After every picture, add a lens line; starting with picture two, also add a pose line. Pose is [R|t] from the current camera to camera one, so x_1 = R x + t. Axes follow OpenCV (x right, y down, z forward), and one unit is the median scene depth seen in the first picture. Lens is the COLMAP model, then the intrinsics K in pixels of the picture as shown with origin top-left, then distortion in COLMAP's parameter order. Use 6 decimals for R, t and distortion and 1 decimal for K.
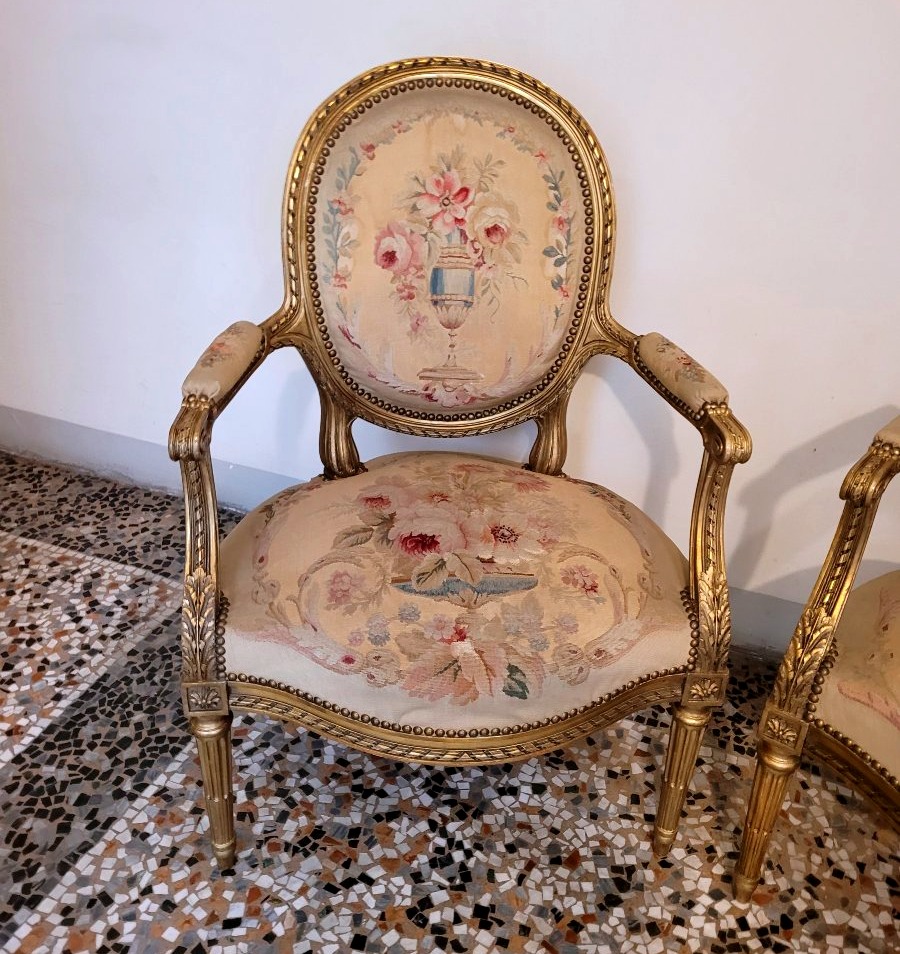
lens RADIAL K [[899.0, 0, 464.0], [0, 899.0, 475.8], [0, 0, 1]] dist [0.058814, -0.051104]
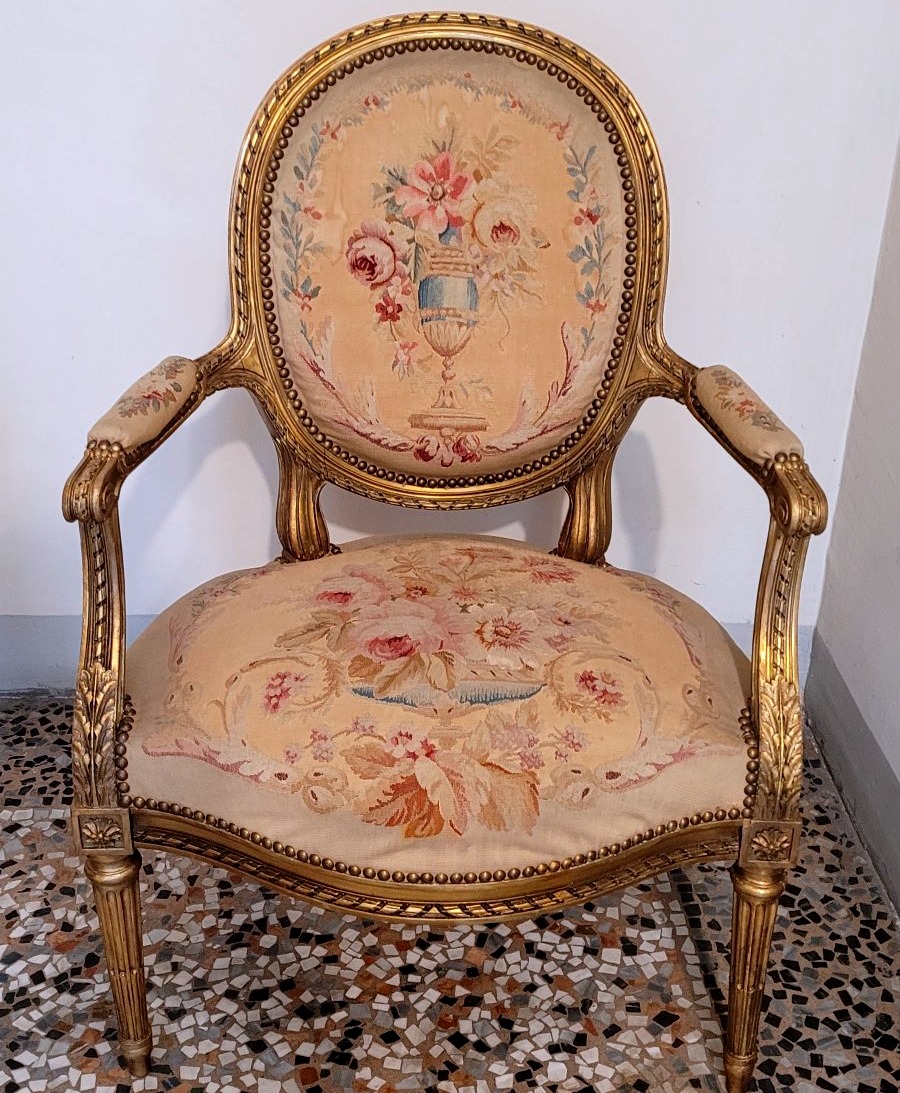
lens RADIAL K [[1333.1, 0, 450.0], [0, 1333.1, 546.5], [0, 0, 1]] dist [0.055754, -0.023279]
pose [[0.797890, -0.291785, 0.527478, 0.049235], [0.305449, 0.950087, 0.063522, 0.059077], [-0.519685, 0.110433, 0.847191, -0.126110]]
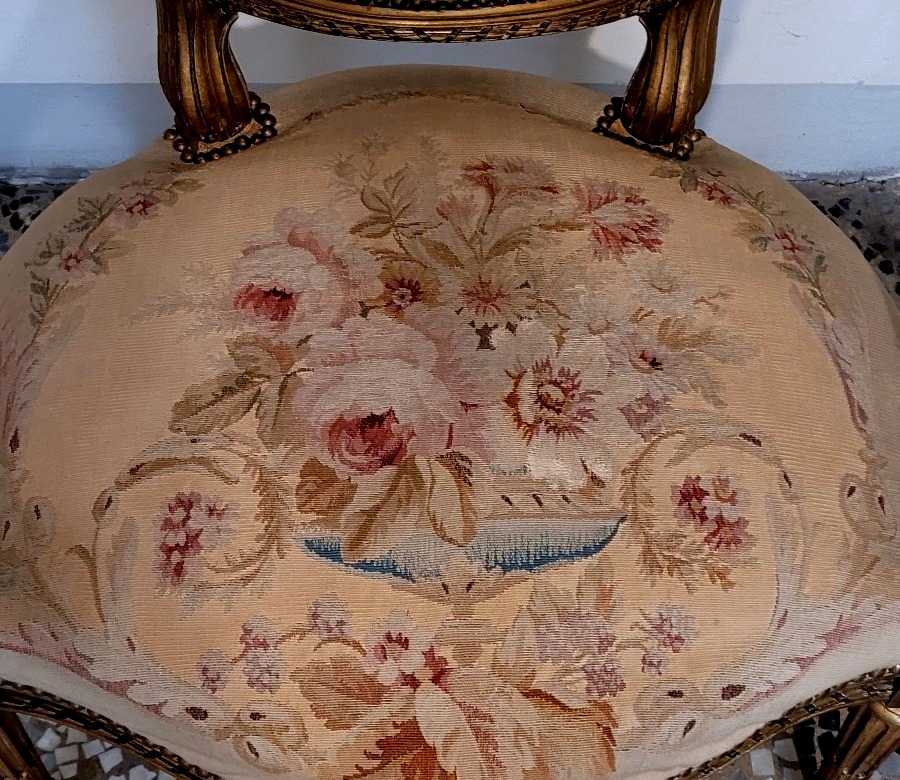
lens RADIAL K [[1321.3, 0, 437.9], [0, 1321.3, 389.8], [0, 0, 1]] dist [0.039119, 0.049125]
pose [[0.782545, -0.527313, 0.331005, 0.362769], [0.304223, 0.787723, 0.535668, -0.145142], [-0.543205, -0.318485, 0.776849, 0.285261]]
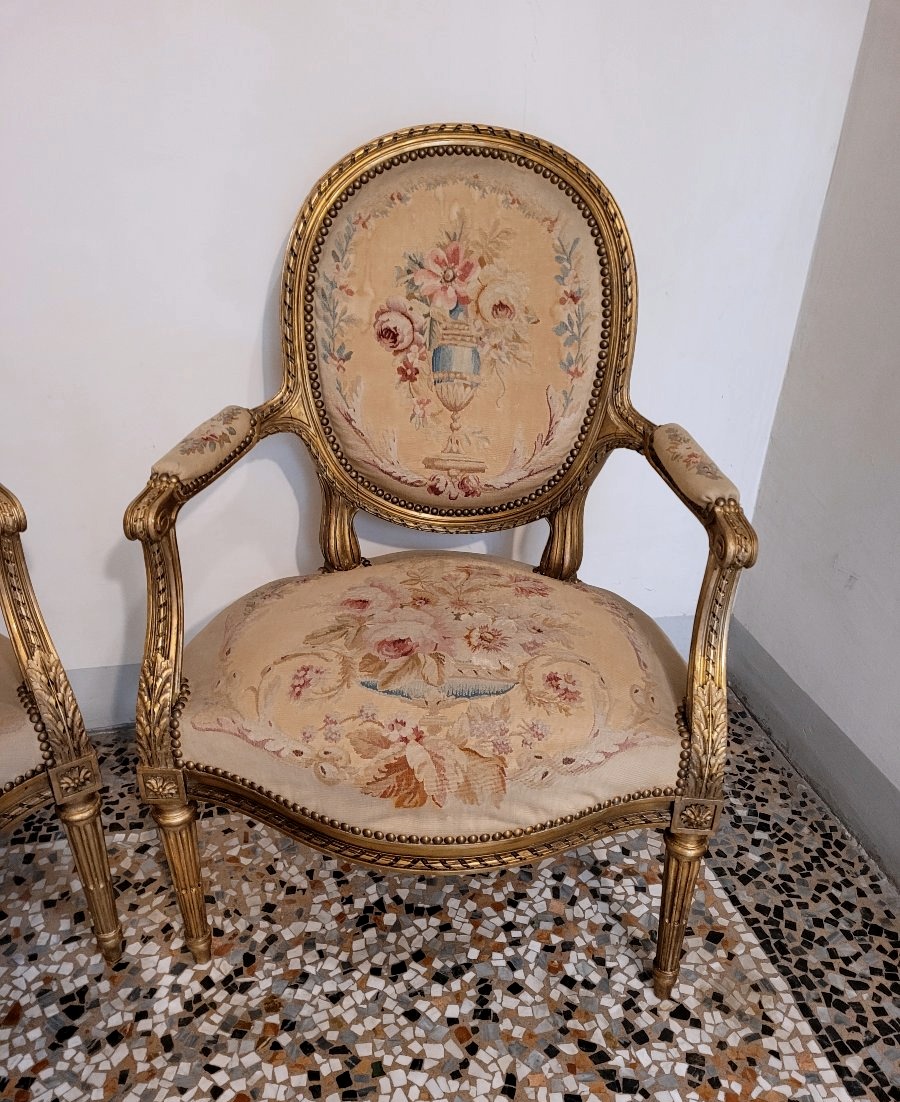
lens RADIAL K [[896.8, 0, 457.0], [0, 896.8, 607.7], [0, 0, 1]] dist [0.056582, -0.042626]
pose [[0.825301, -0.302660, 0.476734, 0.181303], [0.280567, 0.952434, 0.118959, 0.062426], [-0.490062, 0.035579, 0.870961, -0.002416]]
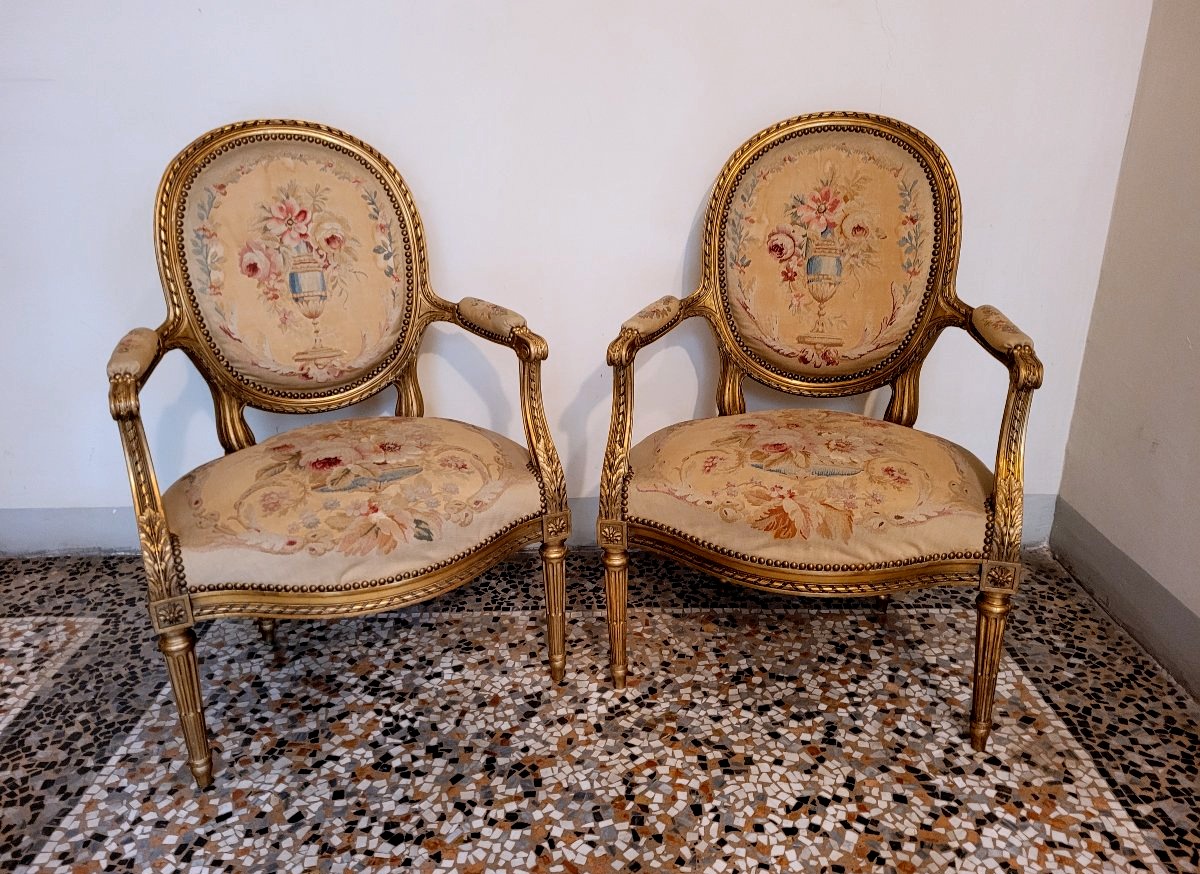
lens RADIAL K [[895.7, 0, 600.6], [0, 895.7, 448.8], [0, 0, 1]] dist [0.057788, -0.039937]
pose [[0.927706, -0.191039, 0.320726, -0.085281], [0.231333, 0.968490, -0.092261, 0.240307], [-0.292994, 0.159785, 0.942668, -0.315679]]
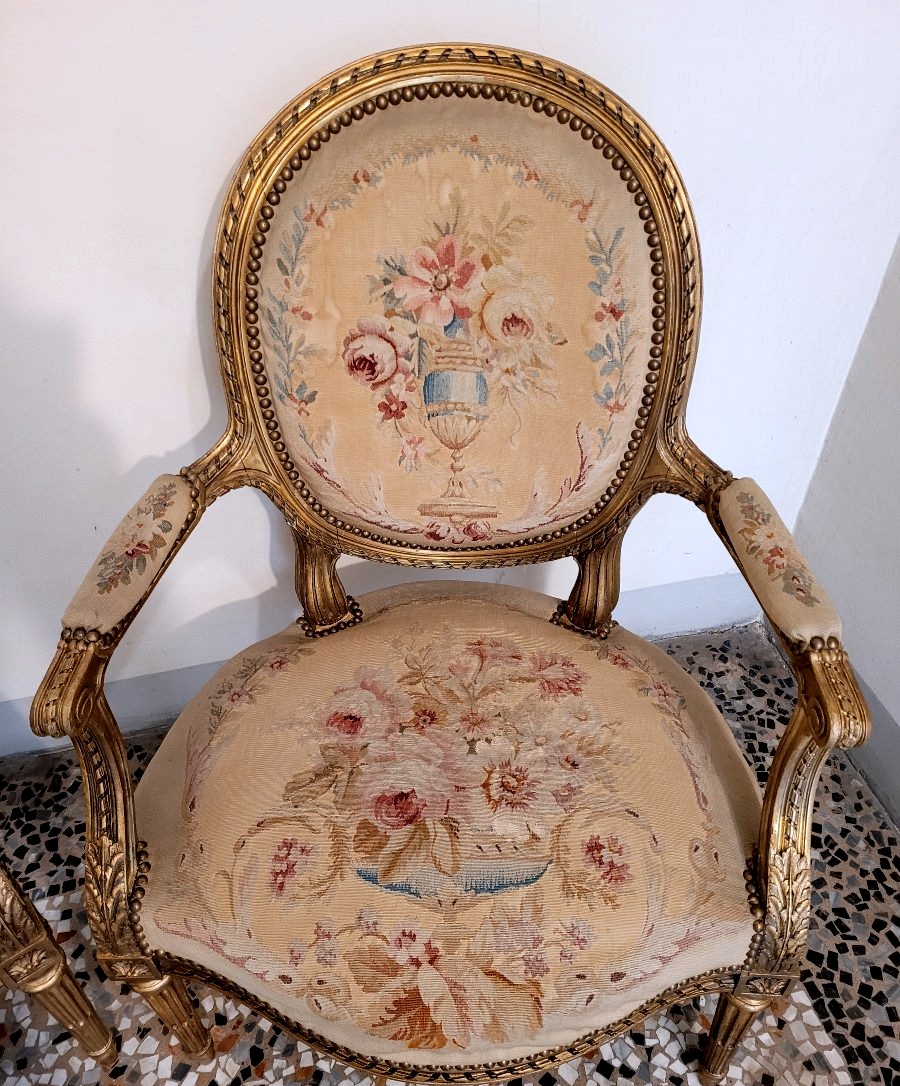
lens RADIAL K [[898.7, 0, 453.5], [0, 898.7, 586.1], [0, 0, 1]] dist [0.051988, -0.038705]
pose [[0.811854, -0.444104, 0.379031, 0.373817], [0.319811, 0.881382, 0.347688, -0.188312], [-0.488481, -0.161054, 0.857583, 0.181937]]
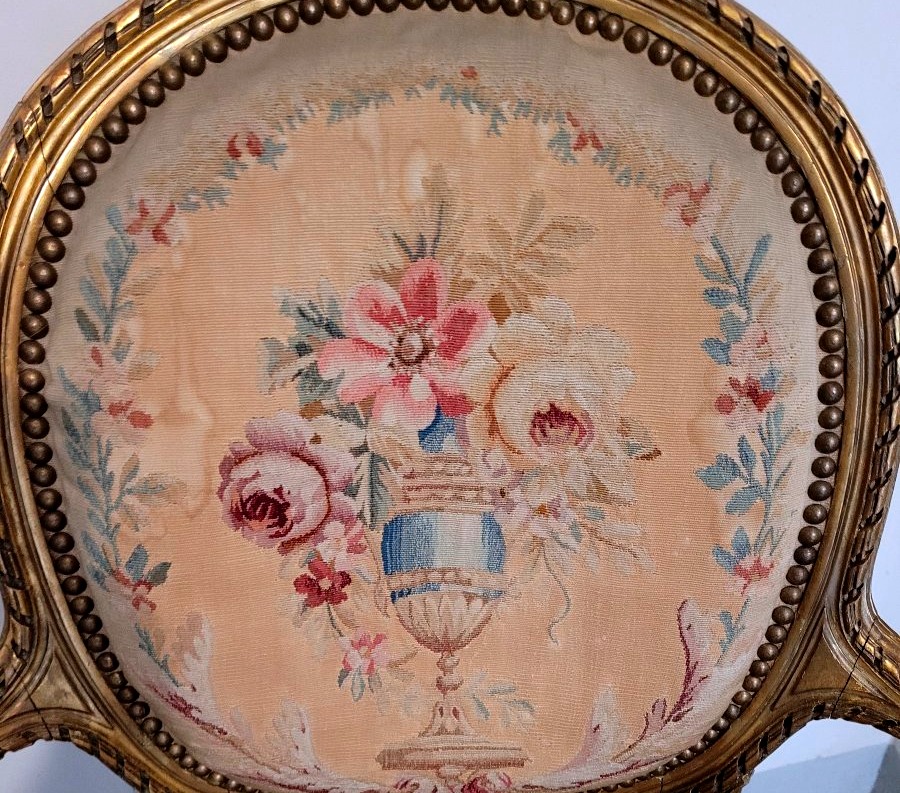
lens RADIAL K [[906.8, 0, 456.8], [0, 906.8, 523.4], [0, 0, 1]] dist [0.034991, -0.024075]
pose [[0.772756, -0.399764, 0.492987, 0.540071], [0.341122, 0.916591, 0.208558, -0.161677], [-0.535242, 0.007004, 0.844670, 0.502436]]
